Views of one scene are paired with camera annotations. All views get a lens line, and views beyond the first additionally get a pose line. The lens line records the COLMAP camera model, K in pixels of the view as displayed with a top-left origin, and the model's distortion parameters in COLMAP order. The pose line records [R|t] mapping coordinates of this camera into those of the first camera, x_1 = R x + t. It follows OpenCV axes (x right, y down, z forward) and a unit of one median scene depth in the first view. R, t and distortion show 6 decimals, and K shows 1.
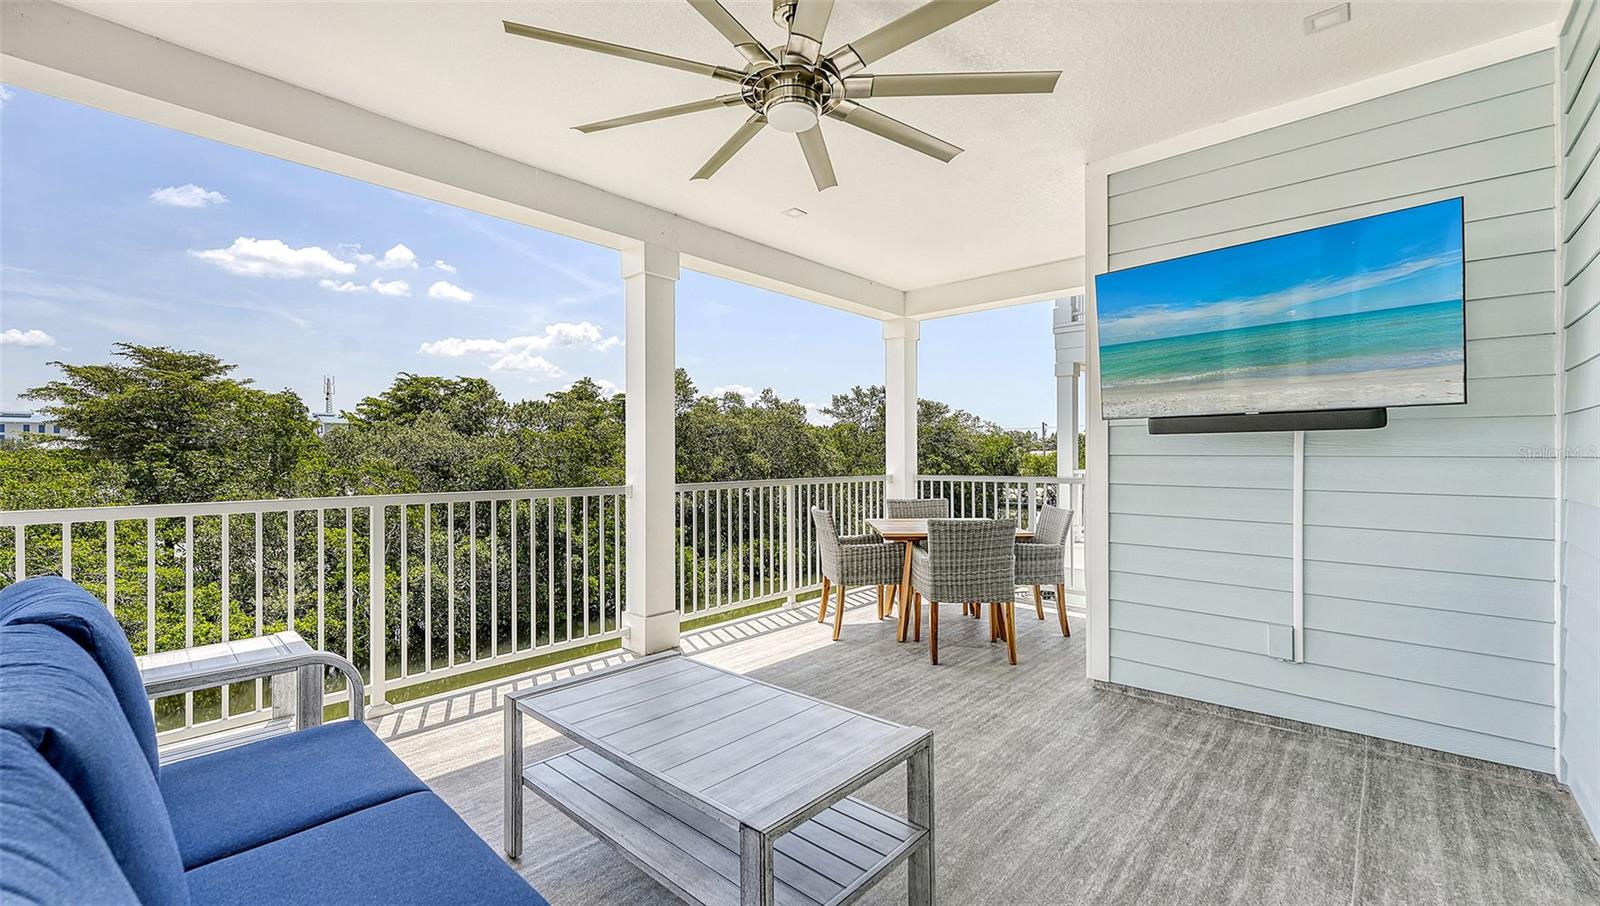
lens RADIAL K [[653.4, 0, 785.8], [0, 653.4, 453.8], [0, 0, 1]] dist [0.007013, -0.000917]
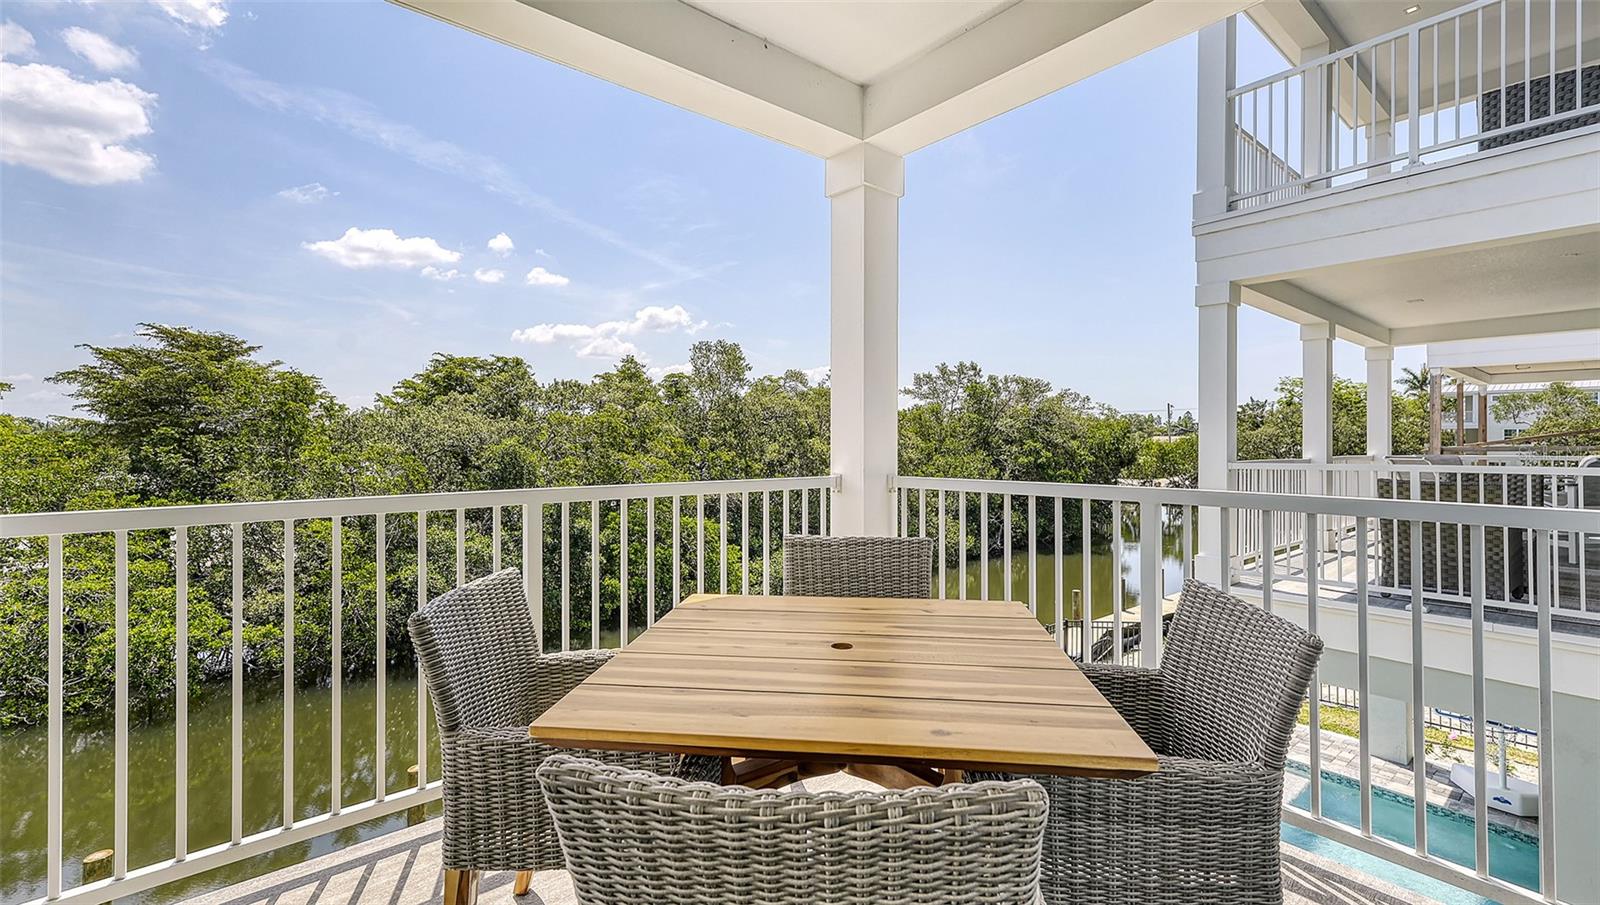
lens RADIAL K [[684.5, 0, 782.5], [0, 684.5, 447.7], [0, 0, 1]] dist [0.006899, -0.000131]
pose [[0.990531, 0.003446, -0.137247, 0.051417], [-0.001672, 0.999914, 0.013044, -0.001472], [0.137280, -0.012691, 0.990451, 0.128261]]
